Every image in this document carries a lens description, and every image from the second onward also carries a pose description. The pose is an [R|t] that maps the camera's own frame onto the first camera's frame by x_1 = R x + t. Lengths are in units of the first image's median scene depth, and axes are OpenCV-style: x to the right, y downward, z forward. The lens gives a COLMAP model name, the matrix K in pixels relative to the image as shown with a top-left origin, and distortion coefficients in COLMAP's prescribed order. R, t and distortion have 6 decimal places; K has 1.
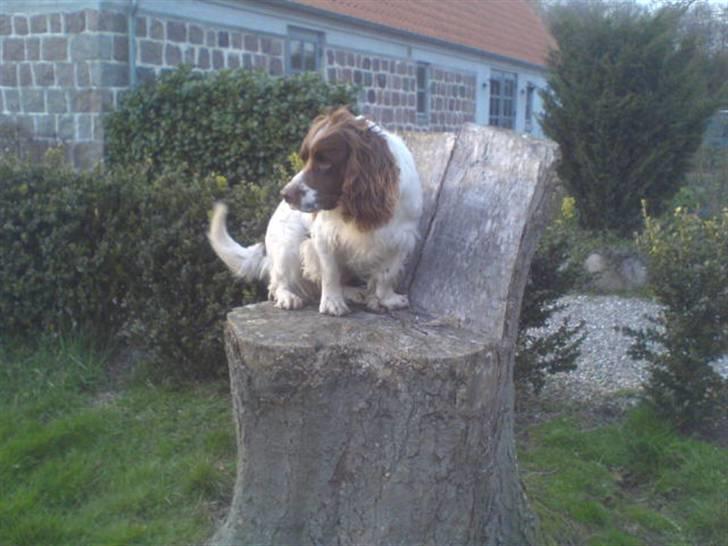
lens RADIAL K [[842.8, 0, 332.0], [0, 842.8, 275.1], [0, 0, 1]] dist [-0.048536, 0.000000]
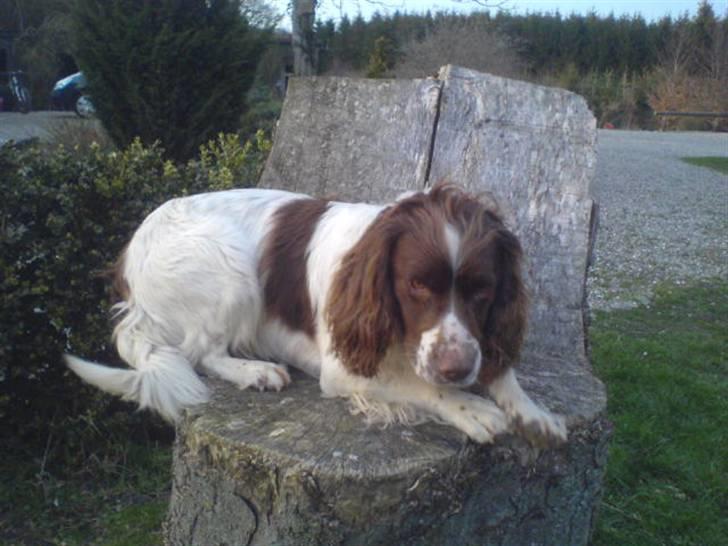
lens RADIAL K [[842.8, 0, 389.4], [0, 842.8, 268.9], [0, 0, 1]] dist [-0.048536, 0.000000]
pose [[0.724599, -0.160089, 0.670319, -0.398972], [0.117098, 0.987102, 0.109165, -0.102652], [-0.679149, -0.000608, 0.734000, 0.555791]]
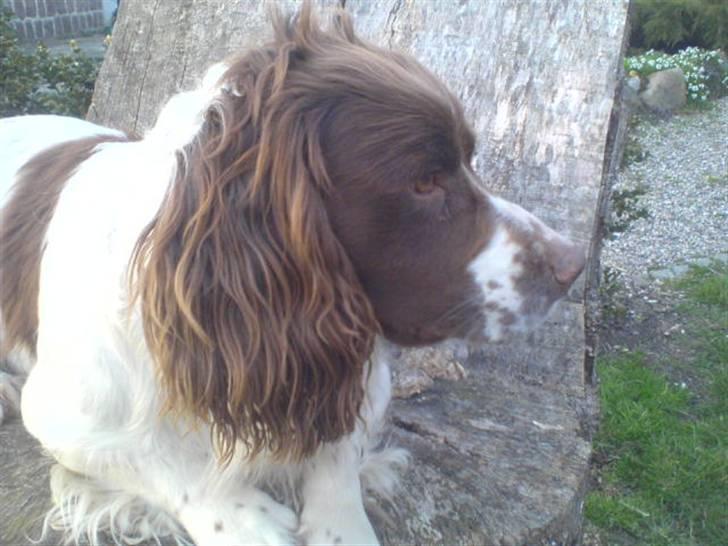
lens RADIAL K [[830.3, 0, 358.9], [0, 830.3, 293.7], [0, 0, 1]] dist [-0.065342, 0.000000]
pose [[0.890360, -0.199202, 0.409363, -0.050739], [0.125797, 0.971831, 0.199299, -0.064949], [-0.437532, -0.125952, 0.890338, 0.675881]]
